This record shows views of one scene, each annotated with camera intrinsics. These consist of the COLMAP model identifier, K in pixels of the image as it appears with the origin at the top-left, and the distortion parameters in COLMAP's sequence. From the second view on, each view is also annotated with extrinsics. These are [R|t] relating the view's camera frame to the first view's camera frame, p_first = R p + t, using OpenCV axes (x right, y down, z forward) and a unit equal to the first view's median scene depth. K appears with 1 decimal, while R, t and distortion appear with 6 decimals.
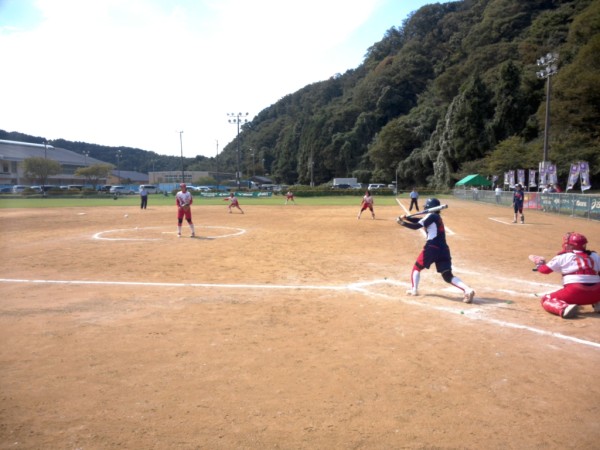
lens RADIAL K [[497.4, 0, 305.3], [0, 497.4, 225.5], [0, 0, 1]] dist [0.080032, -0.171431]
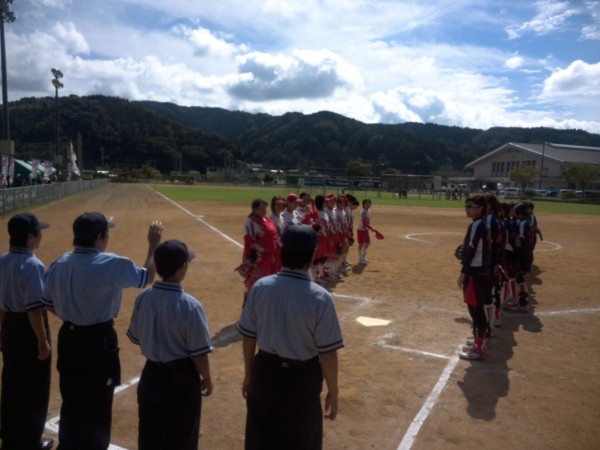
lens RADIAL K [[497.4, 0, 304.3], [0, 497.4, 225.0], [0, 0, 1]] dist [0.080032, -0.171431]
pose [[0.480312, 0.096067, -0.871821, 0.060086], [-0.103364, 0.993257, 0.052501, -0.004269], [0.870986, 0.064898, 0.487003, 0.024106]]
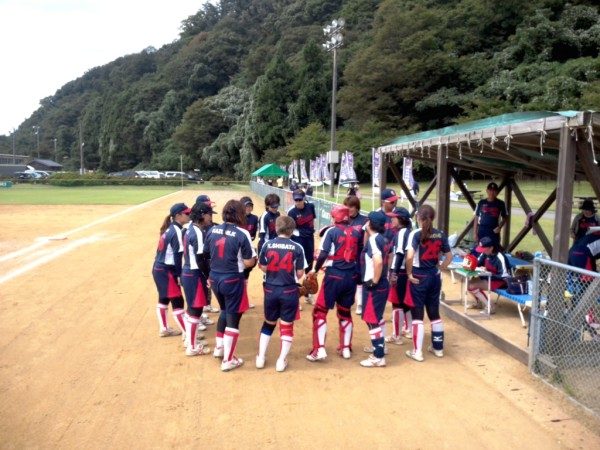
lens RADIAL K [[497.4, 0, 307.6], [0, 497.4, 232.1], [0, 0, 1]] dist [0.080032, -0.171431]
pose [[0.947341, -0.023952, 0.319328, 0.059933], [0.011223, 0.999070, 0.041642, -0.008926], [-0.320028, -0.035865, 0.946729, 0.073068]]
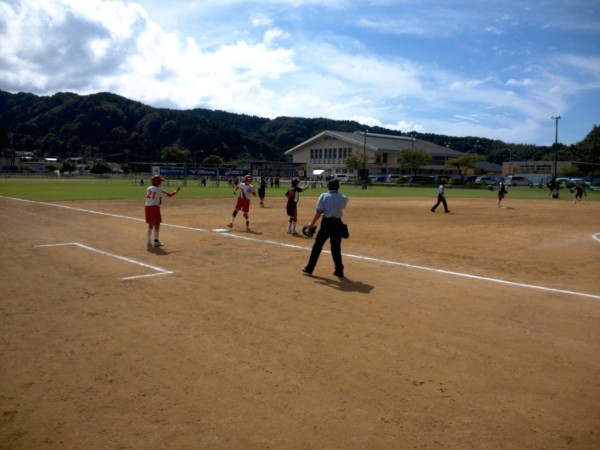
lens RADIAL K [[497.4, 0, 312.8], [0, 497.4, 232.1], [0, 0, 1]] dist [0.080032, -0.171431]
pose [[0.802450, 0.083958, -0.590784, -0.038102], [-0.064565, 0.996456, 0.053913, -0.000898], [0.593217, -0.005119, 0.805027, 0.005599]]
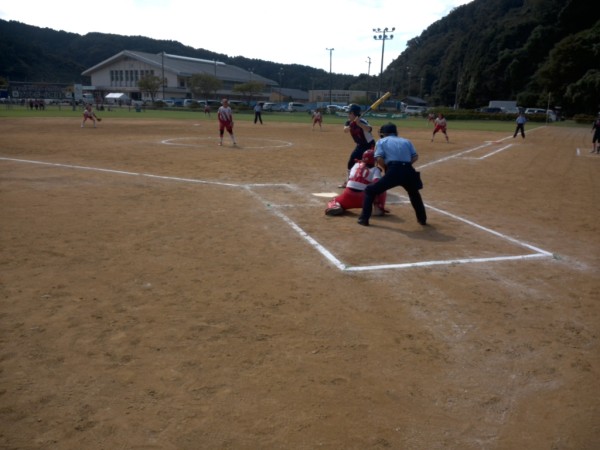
lens RADIAL K [[497.4, 0, 309.0], [0, 497.4, 230.1], [0, 0, 1]] dist [0.080032, -0.171431]
pose [[0.948329, 0.107476, -0.298532, 0.036251], [-0.057770, 0.983643, 0.170613, 0.000808], [0.311986, -0.144551, 0.939026, -0.006482]]
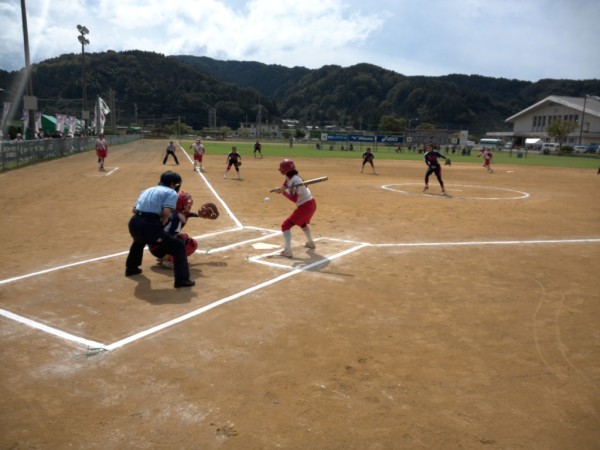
lens RADIAL K [[497.4, 0, 301.6], [0, 497.4, 235.9], [0, 0, 1]] dist [0.080032, -0.171431]
pose [[0.409084, 0.194183, -0.891596, 0.075584], [-0.104034, 0.980649, 0.165845, -0.004281], [0.906547, 0.024912, 0.421369, 0.034008]]
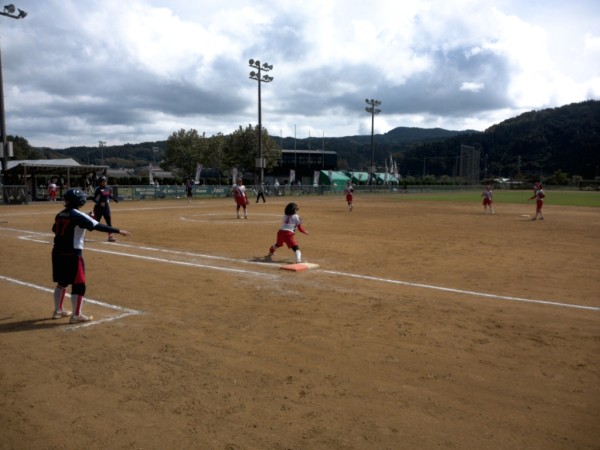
lens RADIAL K [[497.4, 0, 312.8], [0, 497.4, 223.8], [0, 0, 1]] dist [0.080032, -0.171431]
pose [[-0.412368, 0.078225, -0.907653, 0.107703], [-0.079870, 0.989366, 0.121555, -0.018270], [0.907510, 0.122620, -0.401735, 0.218923]]
